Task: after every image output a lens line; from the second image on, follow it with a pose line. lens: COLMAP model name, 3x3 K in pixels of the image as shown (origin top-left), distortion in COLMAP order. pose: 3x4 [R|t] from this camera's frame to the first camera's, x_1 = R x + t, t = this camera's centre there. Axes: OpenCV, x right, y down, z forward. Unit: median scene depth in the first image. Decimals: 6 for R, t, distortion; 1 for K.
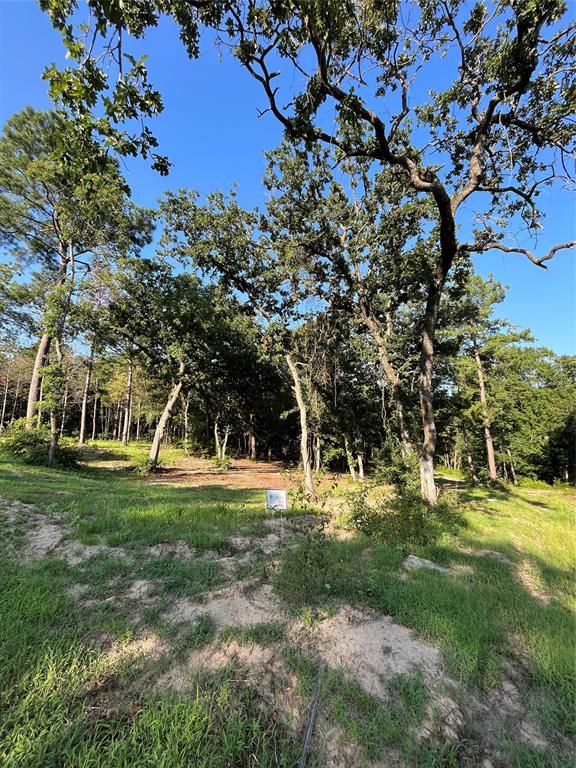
lens RADIAL K [[310.4, 0, 284.7], [0, 310.4, 383.4], [0, 0, 1]] dist [-0.000144, 0.000434]
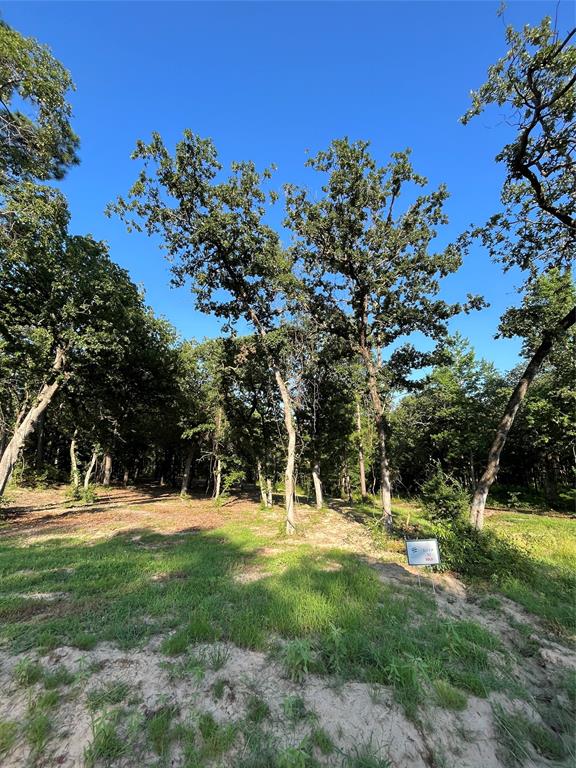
lens RADIAL K [[310.4, 0, 284.7], [0, 310.4, 383.4], [0, 0, 1]] dist [-0.000144, 0.000434]
pose [[0.859398, 0.117355, 0.497658, -0.234507], [-0.091819, 0.992903, -0.075581, 0.003946], [-0.502996, 0.019260, 0.864074, 0.132114]]
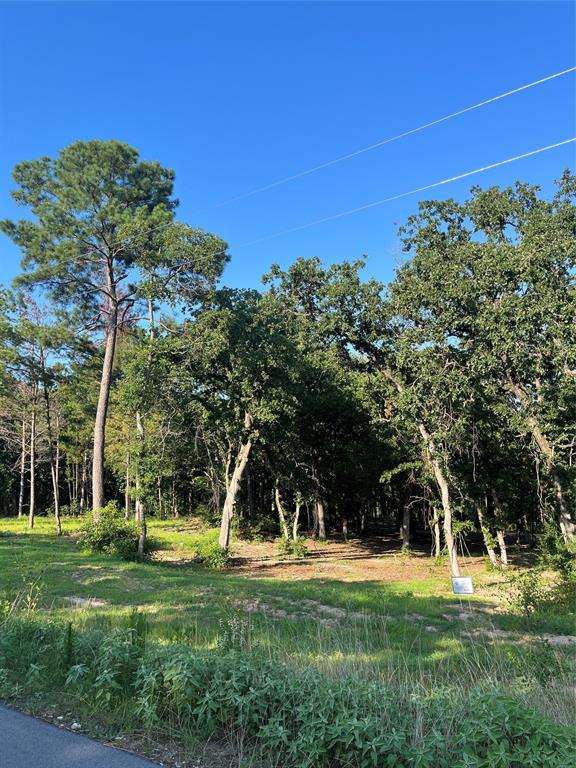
lens RADIAL K [[578.1, 0, 293.4], [0, 578.1, 378.6], [0, 0, 1]] dist [0.073572, -0.096746]
pose [[0.997522, -0.051697, -0.047730, -0.151568], [0.050933, 0.998556, -0.017083, -0.121974], [0.048544, 0.014610, 0.998714, -0.375769]]
